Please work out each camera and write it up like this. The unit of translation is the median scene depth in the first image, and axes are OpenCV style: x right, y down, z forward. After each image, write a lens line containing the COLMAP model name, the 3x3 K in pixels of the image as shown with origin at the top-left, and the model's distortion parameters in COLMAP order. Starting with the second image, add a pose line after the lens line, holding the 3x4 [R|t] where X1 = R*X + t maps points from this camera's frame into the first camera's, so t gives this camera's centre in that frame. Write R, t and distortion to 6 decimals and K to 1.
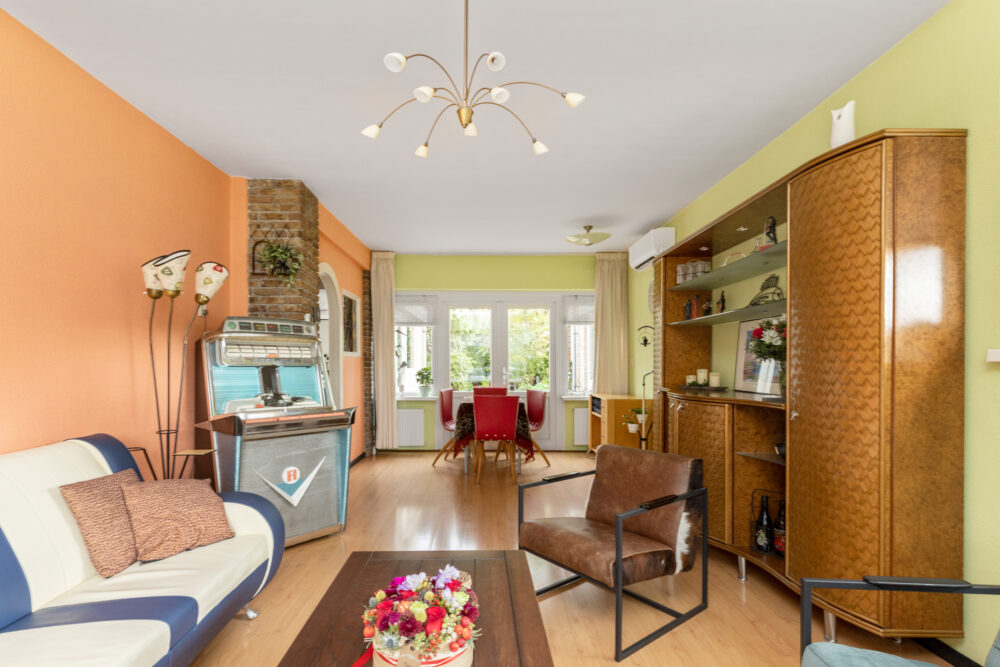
lens RADIAL K [[466.2, 0, 498.0], [0, 466.2, 337.6], [0, 0, 1]] dist [-0.000623, -0.000700]
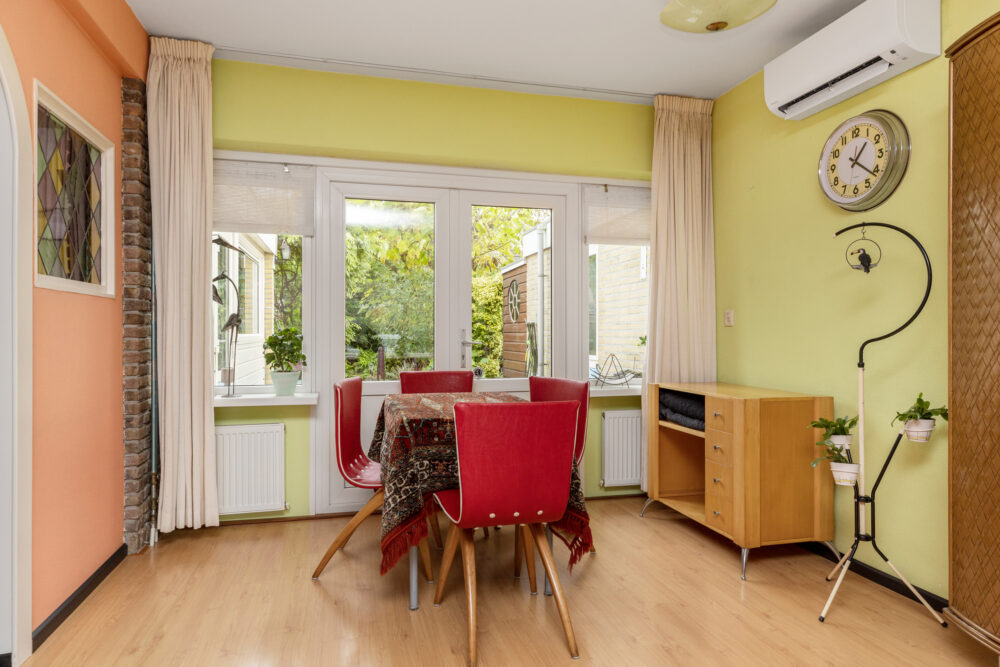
lens RADIAL K [[602.1, 0, 500.6], [0, 602.1, 305.4], [0, 0, 1]] dist [-0.001546, -0.000852]
pose [[0.974900, 0.010204, 0.222407, -0.091306], [-0.012741, 0.999869, 0.009973, 0.036600], [-0.222276, -0.012556, 0.974903, 0.431522]]
